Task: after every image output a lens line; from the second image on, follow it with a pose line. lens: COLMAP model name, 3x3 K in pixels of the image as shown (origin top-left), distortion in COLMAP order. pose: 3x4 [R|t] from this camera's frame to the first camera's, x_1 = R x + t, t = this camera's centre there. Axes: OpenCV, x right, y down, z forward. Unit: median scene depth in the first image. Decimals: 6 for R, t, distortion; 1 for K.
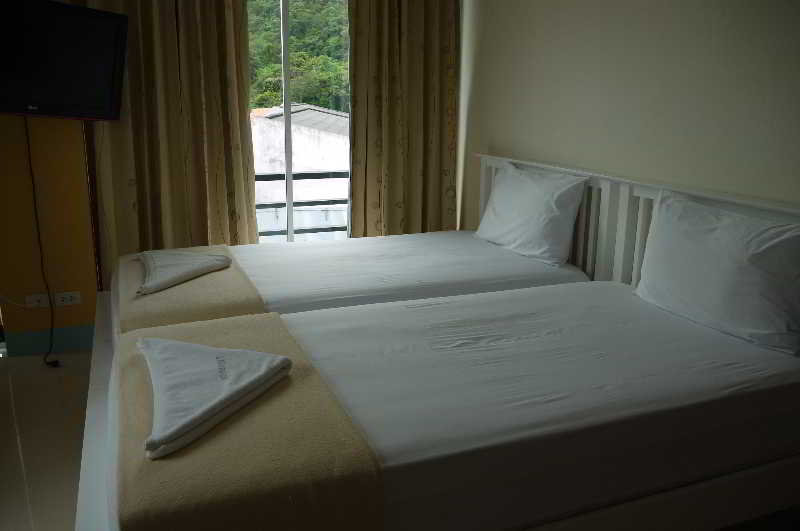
lens RADIAL K [[671.4, 0, 400.0], [0, 671.4, 265.5], [0, 0, 1]] dist [-0.062124, 0.042538]
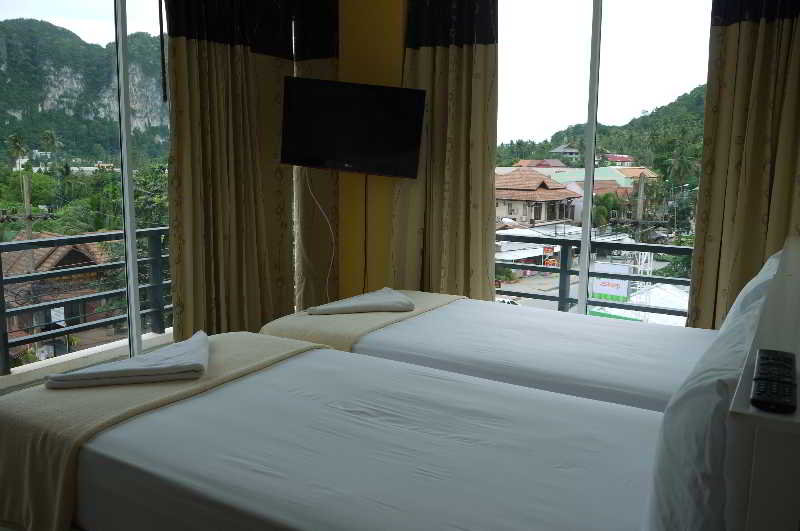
lens RADIAL K [[671.4, 0, 400.0], [0, 671.4, 265.5], [0, 0, 1]] dist [-0.062124, 0.042538]
pose [[0.596249, 0.121387, -0.793569, 0.817259], [-0.202525, 0.979274, -0.002375, -0.088822], [0.776834, 0.162133, 0.608475, 0.432588]]
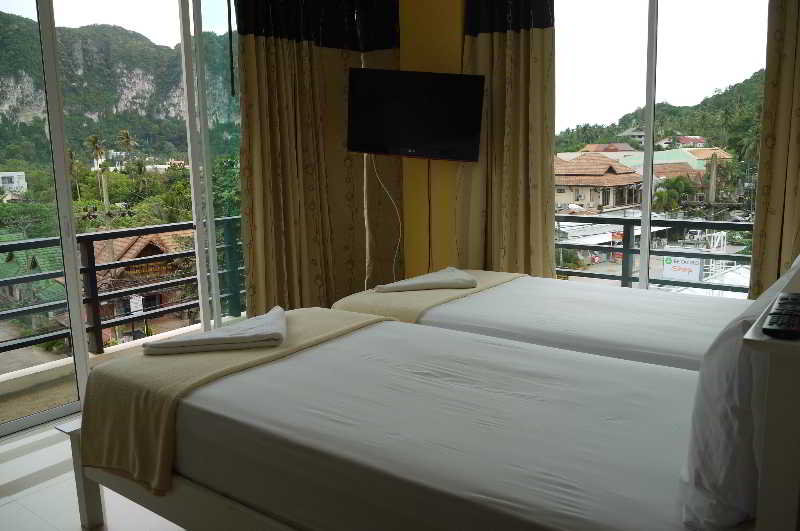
lens RADIAL K [[671.4, 0, 400.0], [0, 671.4, 265.5], [0, 0, 1]] dist [-0.062124, 0.042538]
pose [[0.518272, 0.124533, -0.846100, 0.884610], [-0.184853, 0.982266, 0.031344, -0.065845], [0.834999, 0.140159, 0.532102, 0.396334]]
